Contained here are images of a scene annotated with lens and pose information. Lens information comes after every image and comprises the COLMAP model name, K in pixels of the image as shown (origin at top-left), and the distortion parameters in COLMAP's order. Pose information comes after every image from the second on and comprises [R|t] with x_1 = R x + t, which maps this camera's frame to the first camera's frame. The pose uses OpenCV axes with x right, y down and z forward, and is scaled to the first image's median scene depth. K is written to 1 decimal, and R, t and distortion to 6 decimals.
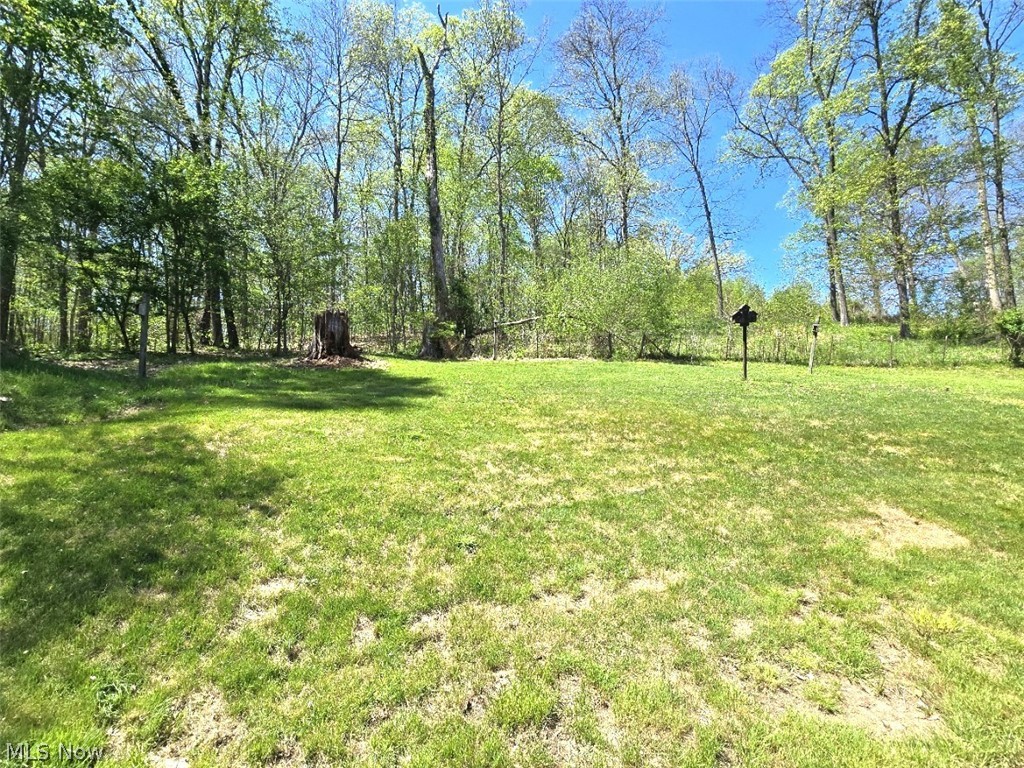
lens RADIAL K [[419.4, 0, 517.1], [0, 419.4, 387.5], [0, 0, 1]] dist [-0.003327, 0.000184]
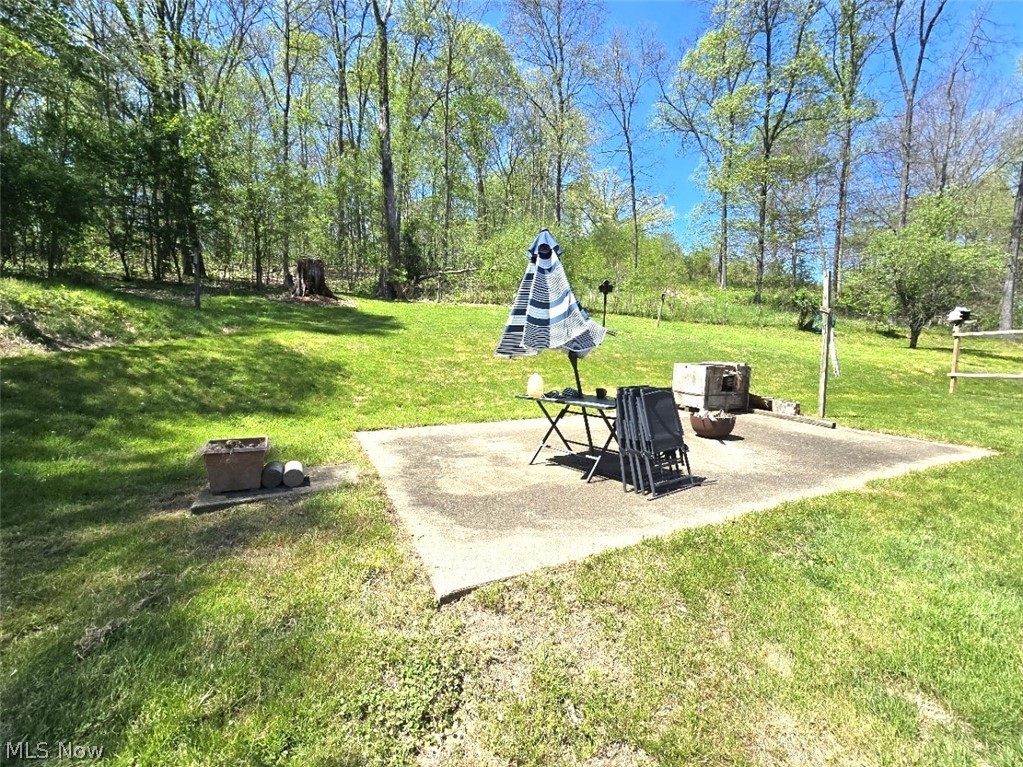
lens RADIAL K [[411.9, 0, 511.5], [0, 411.9, 383.5], [0, 0, 1]] dist [0.001003, 0.000760]
pose [[0.990220, 0.033212, 0.135506, 0.006452], [-0.051785, 0.989364, 0.135934, -0.007091], [-0.129550, -0.141622, 0.981407, -0.366742]]
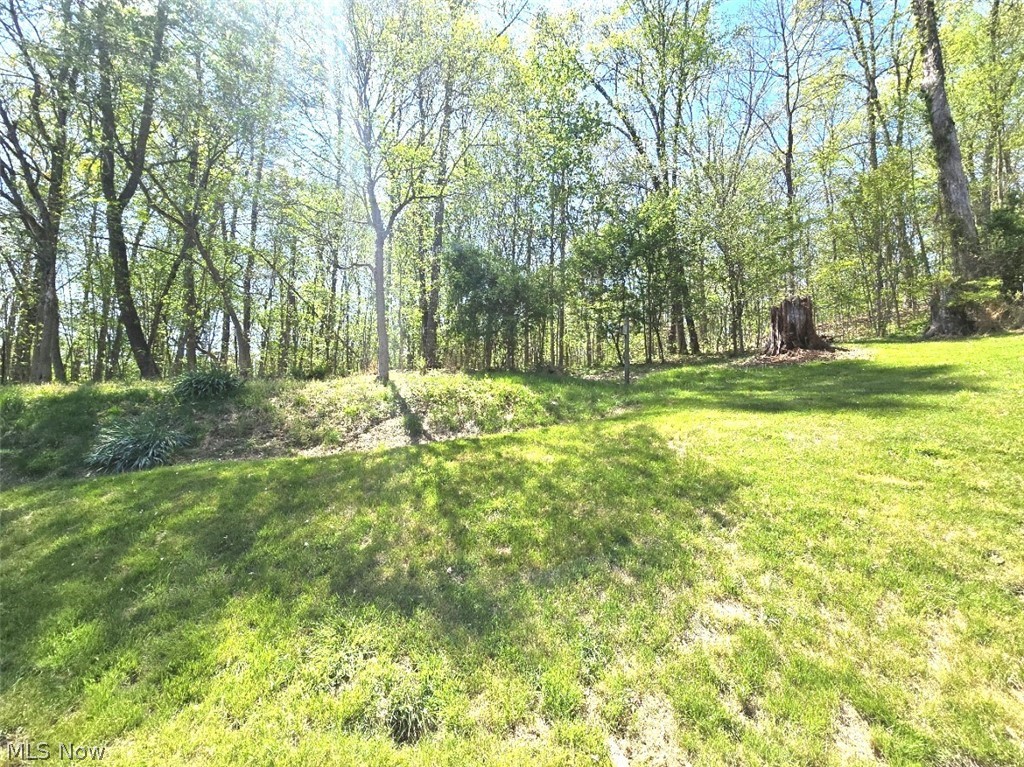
lens RADIAL K [[419.4, 0, 517.1], [0, 419.4, 387.0], [0, 0, 1]] dist [-0.003327, 0.000184]
pose [[0.533696, -0.042857, -0.844590, -0.009438], [0.040870, 0.998855, -0.024859, 0.000905], [0.844688, -0.021251, 0.534836, 0.031581]]
